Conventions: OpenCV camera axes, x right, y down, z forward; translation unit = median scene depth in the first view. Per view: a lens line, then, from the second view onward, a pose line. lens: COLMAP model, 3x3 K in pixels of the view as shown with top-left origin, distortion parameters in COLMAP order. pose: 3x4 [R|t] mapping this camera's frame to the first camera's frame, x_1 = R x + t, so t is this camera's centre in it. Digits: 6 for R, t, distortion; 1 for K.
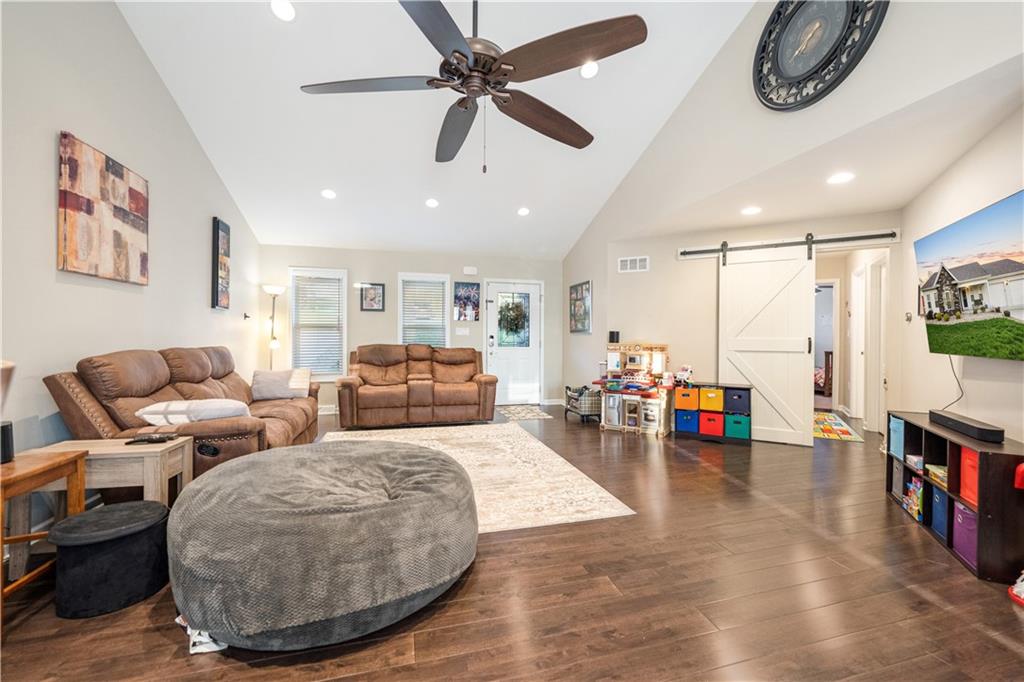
lens RADIAL K [[412.5, 0, 517.7], [0, 412.5, 338.7], [0, 0, 1]] dist [-0.001481, 0.000286]
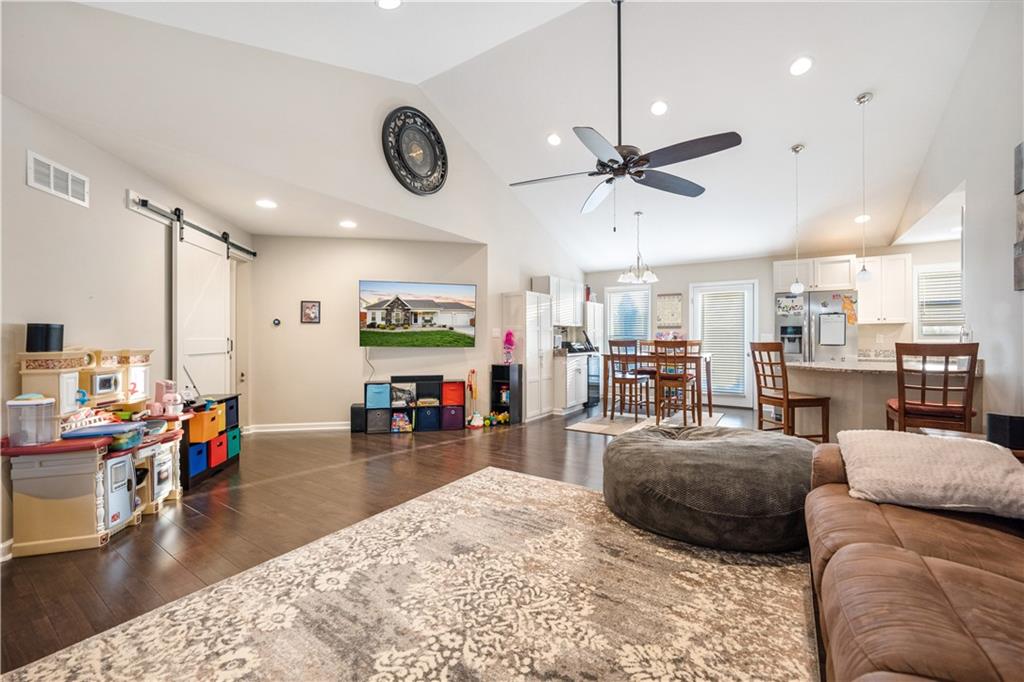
lens RADIAL K [[412.5, 0, 517.7], [0, 412.5, 338.7], [0, 0, 1]] dist [-0.001481, 0.000286]
pose [[-0.654746, -0.005729, 0.755827, -0.512715], [0.001555, 0.999959, 0.008926, -0.008728], [-0.755847, 0.007019, -0.654710, 1.155650]]
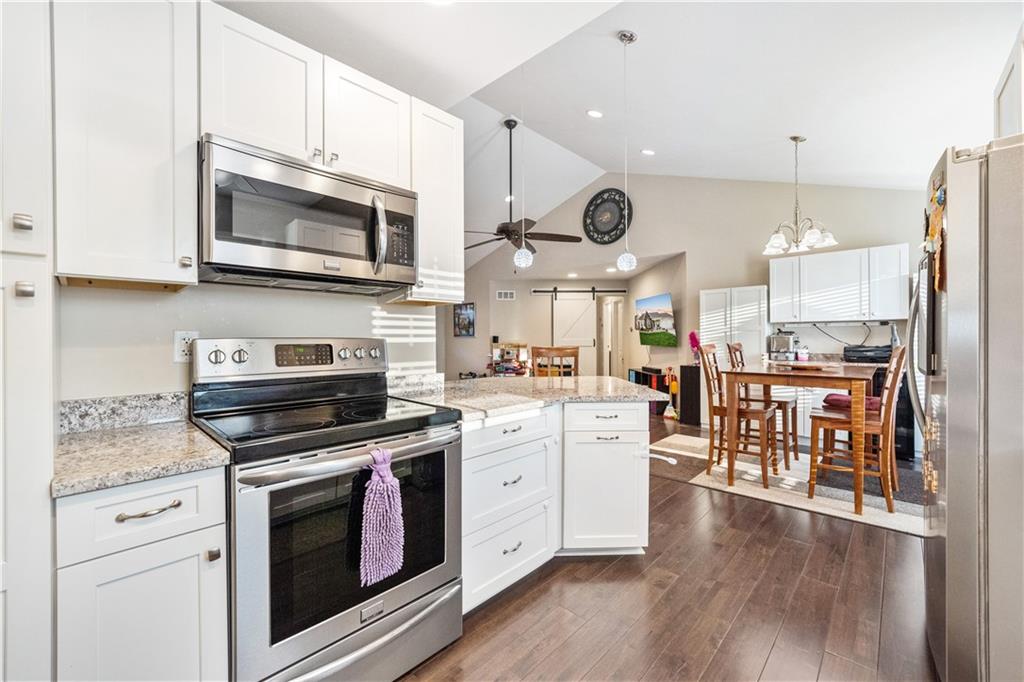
lens RADIAL K [[412.5, 0, 517.7], [0, 412.5, 338.7], [0, 0, 1]] dist [-0.001481, 0.000286]
pose [[0.855621, -0.011746, 0.517470, -0.672036], [0.012650, 0.999918, 0.001782, -0.011455], [-0.517448, 0.005021, 0.855700, -0.545663]]
